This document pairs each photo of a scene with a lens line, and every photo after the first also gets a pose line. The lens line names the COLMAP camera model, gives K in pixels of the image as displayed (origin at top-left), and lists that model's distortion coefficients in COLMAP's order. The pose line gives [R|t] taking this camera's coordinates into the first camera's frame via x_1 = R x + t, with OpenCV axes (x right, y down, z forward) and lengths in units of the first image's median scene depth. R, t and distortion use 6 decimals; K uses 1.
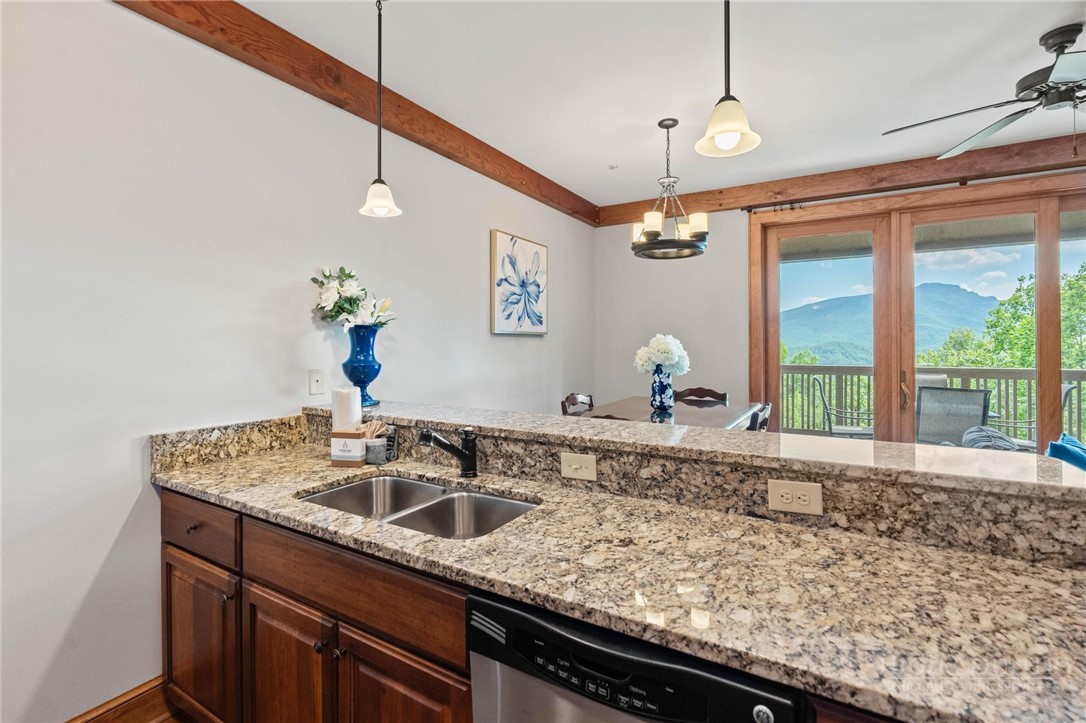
lens RADIAL K [[496.5, 0, 542.8], [0, 496.5, 343.1], [0, 0, 1]] dist [-0.001438, 0.000068]
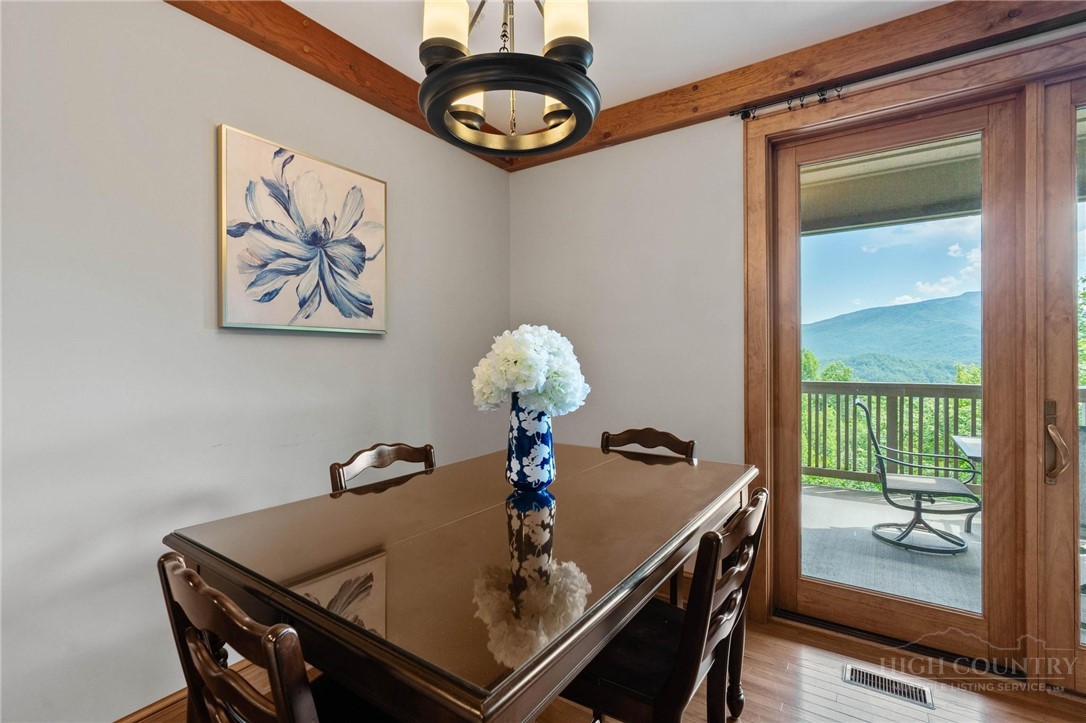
lens RADIAL K [[491.1, 0, 537.0], [0, 491.1, 358.6], [0, 0, 1]] dist [-0.001760, 0.000487]
pose [[0.997972, -0.001625, -0.063635, 0.234966], [0.002017, 0.999979, 0.006103, 0.009152], [0.063624, -0.006219, 0.997955, 0.463724]]
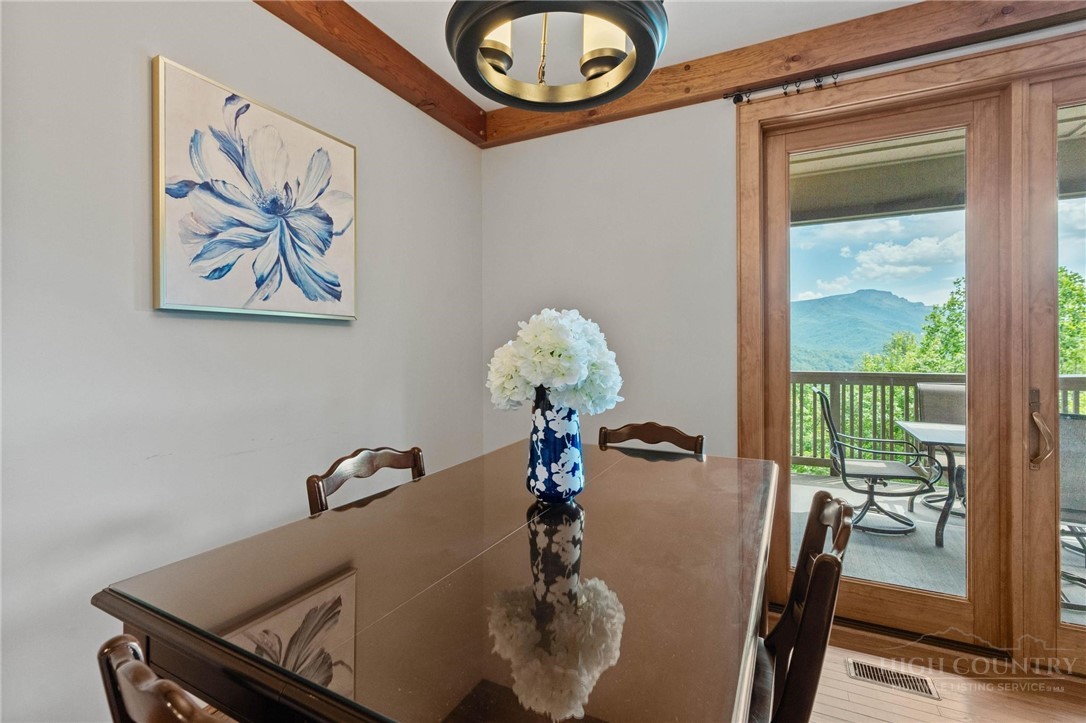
lens RADIAL K [[485.0, 0, 537.6], [0, 485.0, 348.4], [0, 0, 1]] dist [-0.000656, -0.000116]
pose [[0.997599, -0.001874, 0.069230, 0.169718], [0.001535, 0.999987, 0.004948, 0.010117], [-0.069238, -0.004829, 0.997588, 0.521129]]
